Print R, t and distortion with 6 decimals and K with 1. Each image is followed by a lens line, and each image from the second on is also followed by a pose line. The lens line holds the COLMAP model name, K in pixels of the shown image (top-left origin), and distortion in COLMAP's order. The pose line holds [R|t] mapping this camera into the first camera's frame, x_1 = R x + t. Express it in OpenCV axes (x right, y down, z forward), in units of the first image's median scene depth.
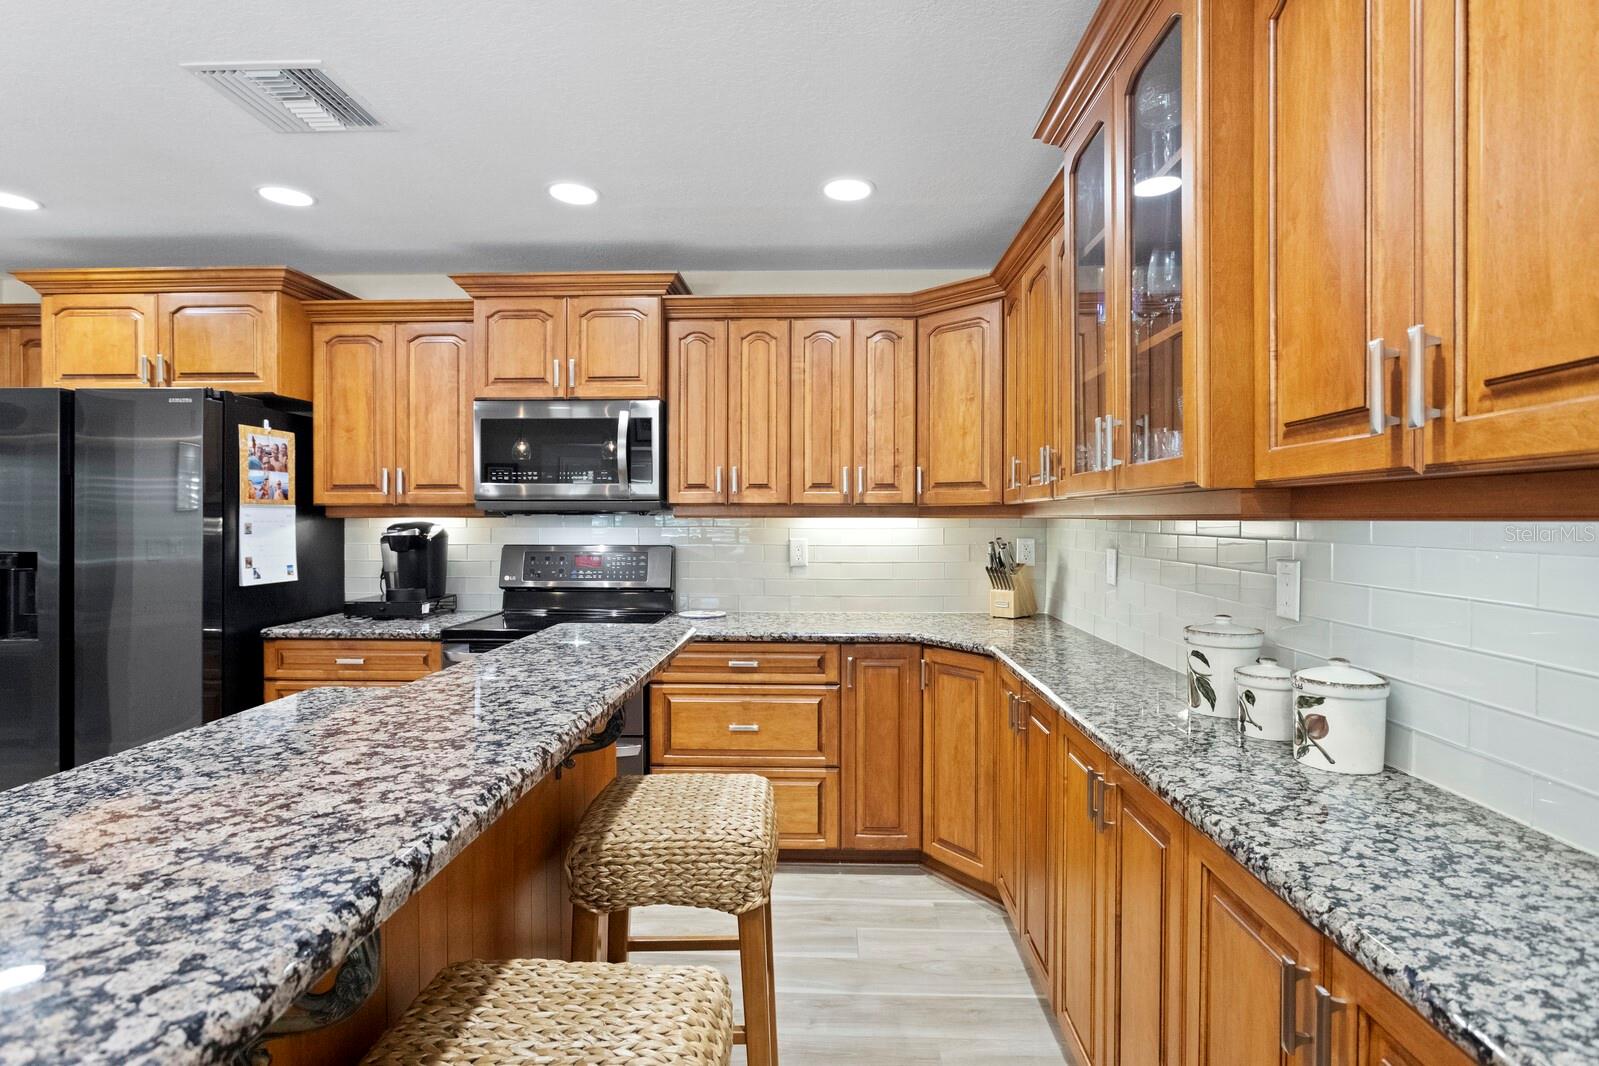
lens RADIAL K [[817.2, 0, 805.0], [0, 817.2, 526.3], [0, 0, 1]] dist [-0.014035, 0.007847]
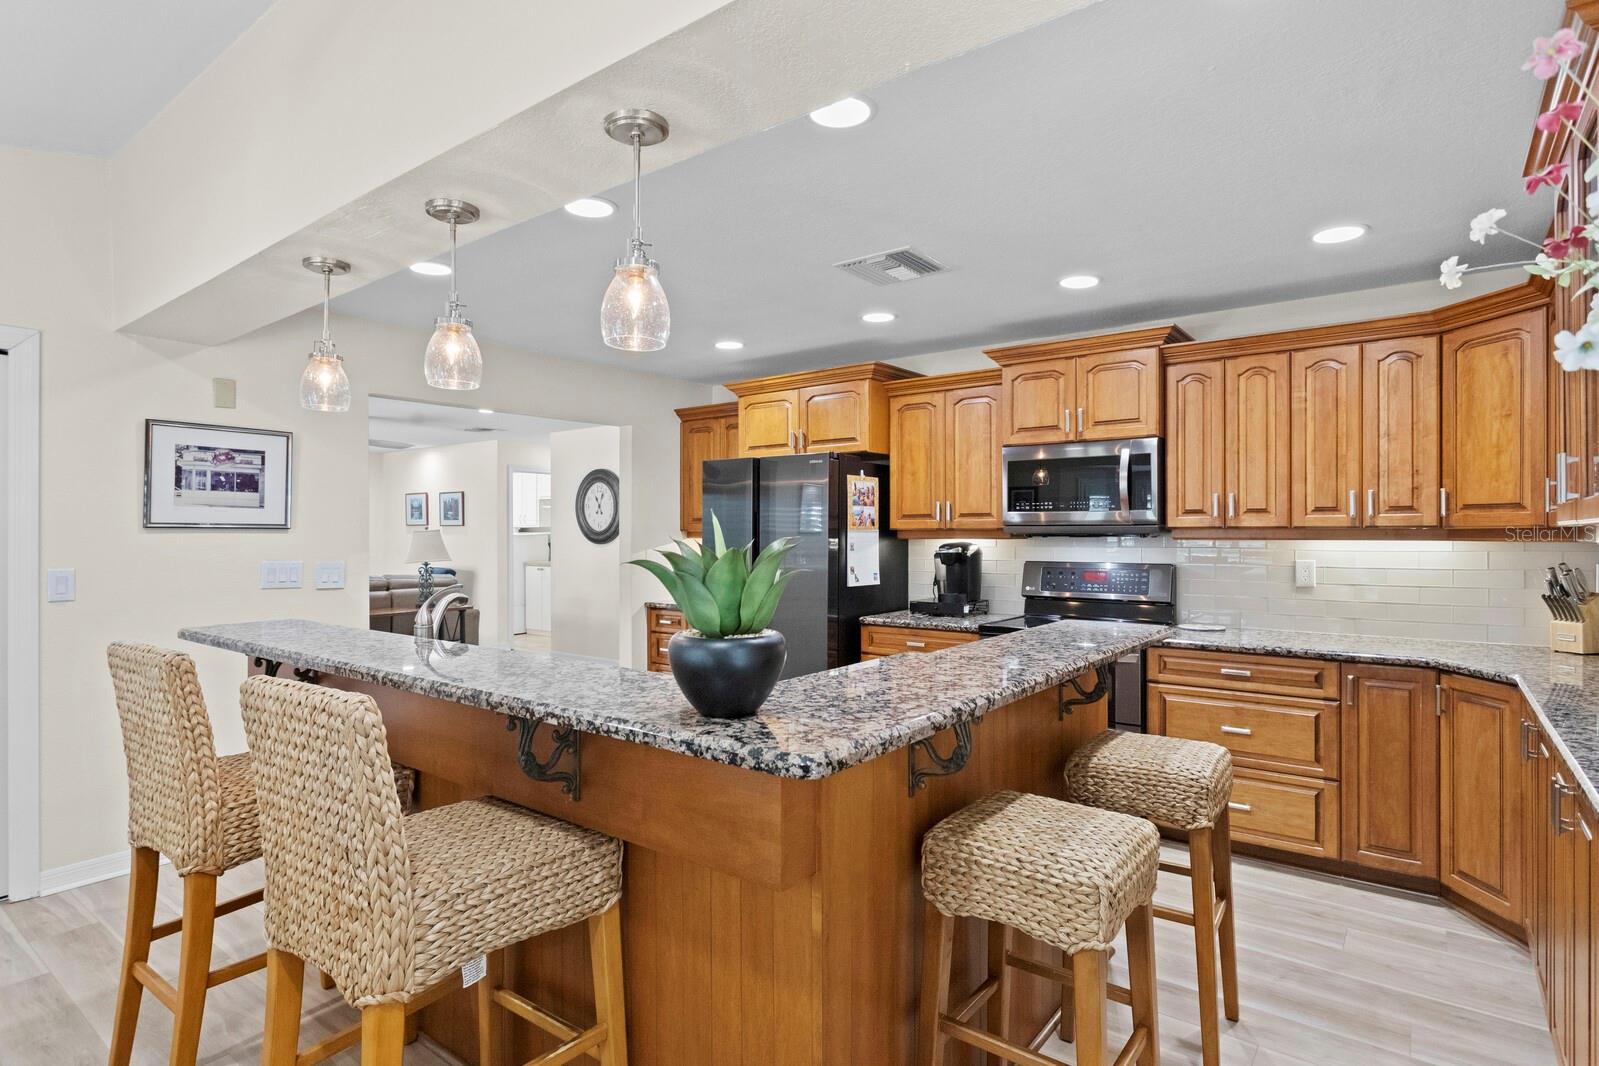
lens RADIAL K [[843.7, 0, 791.4], [0, 843.7, 531.0], [0, 0, 1]] dist [-0.007675, 0.004255]
pose [[0.811750, -0.002701, -0.583998, 0.099117], [-0.004962, 0.999921, -0.011523, -0.007125], [0.583984, 0.012252, 0.811673, -0.271192]]
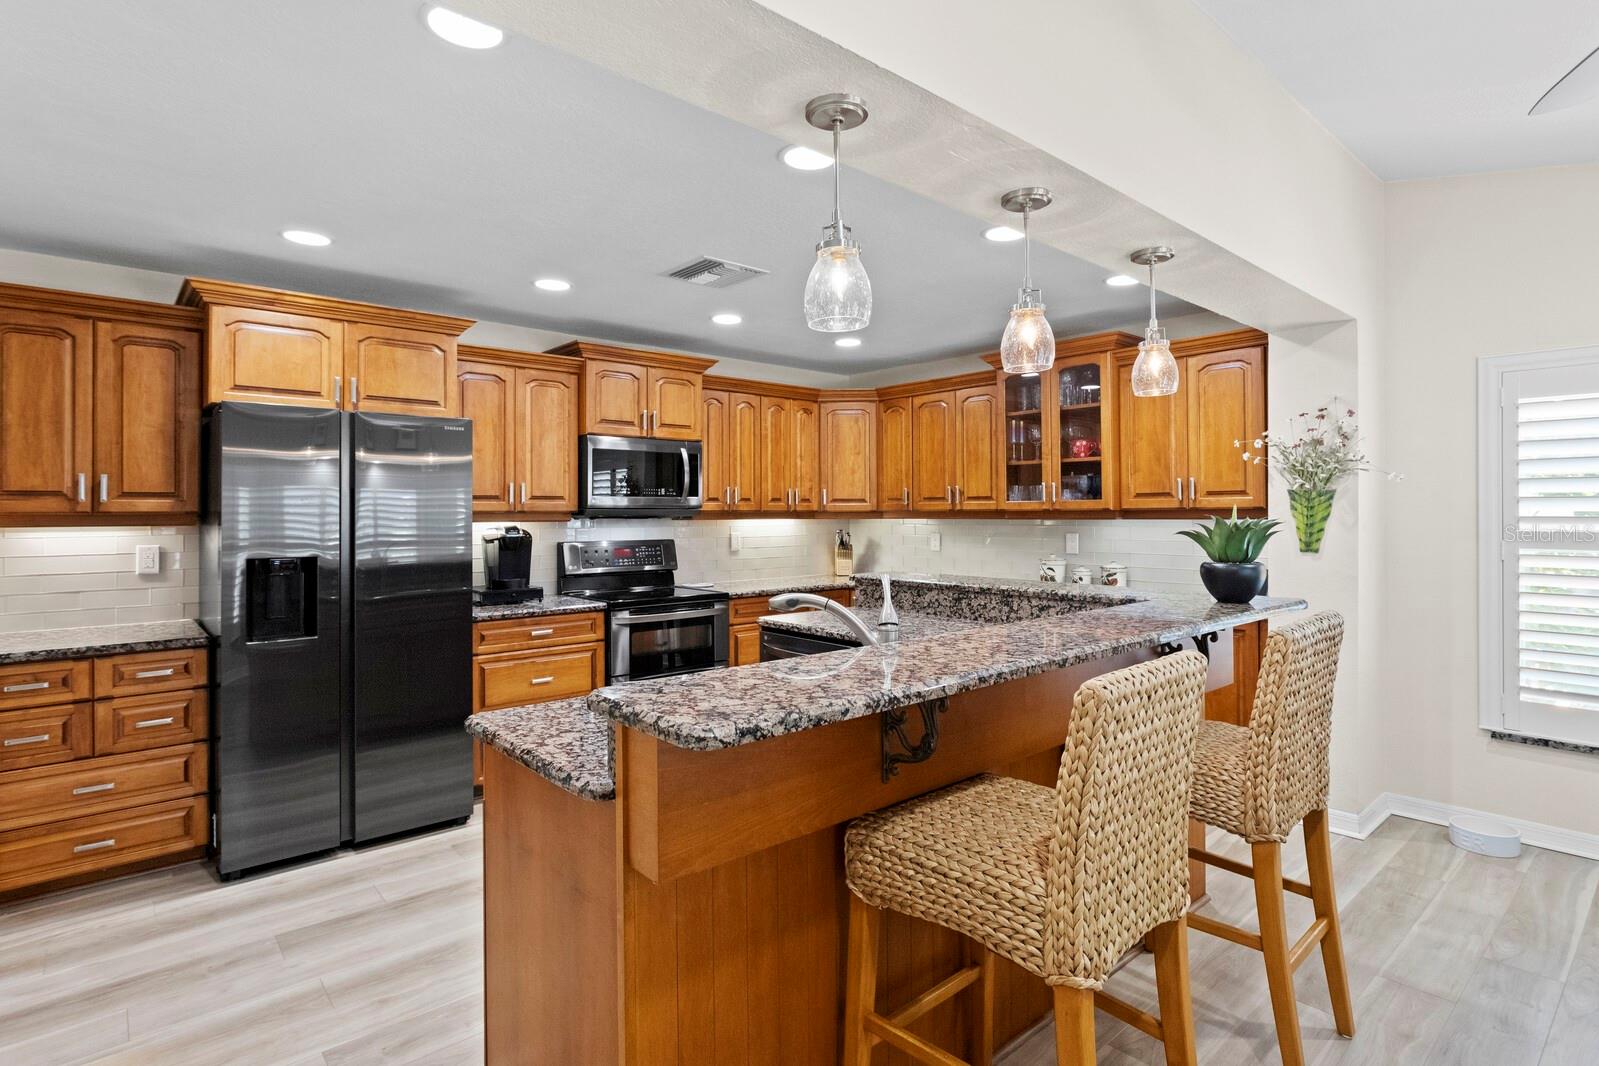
lens RADIAL K [[817.2, 0, 811.6], [0, 817.2, 518.0], [0, 0, 1]] dist [-0.014035, 0.007847]
pose [[0.722911, -0.006640, 0.690909, -1.128327], [0.012643, 0.999914, -0.003618, -0.007109], [-0.690825, 0.011351, 0.722933, -0.244052]]
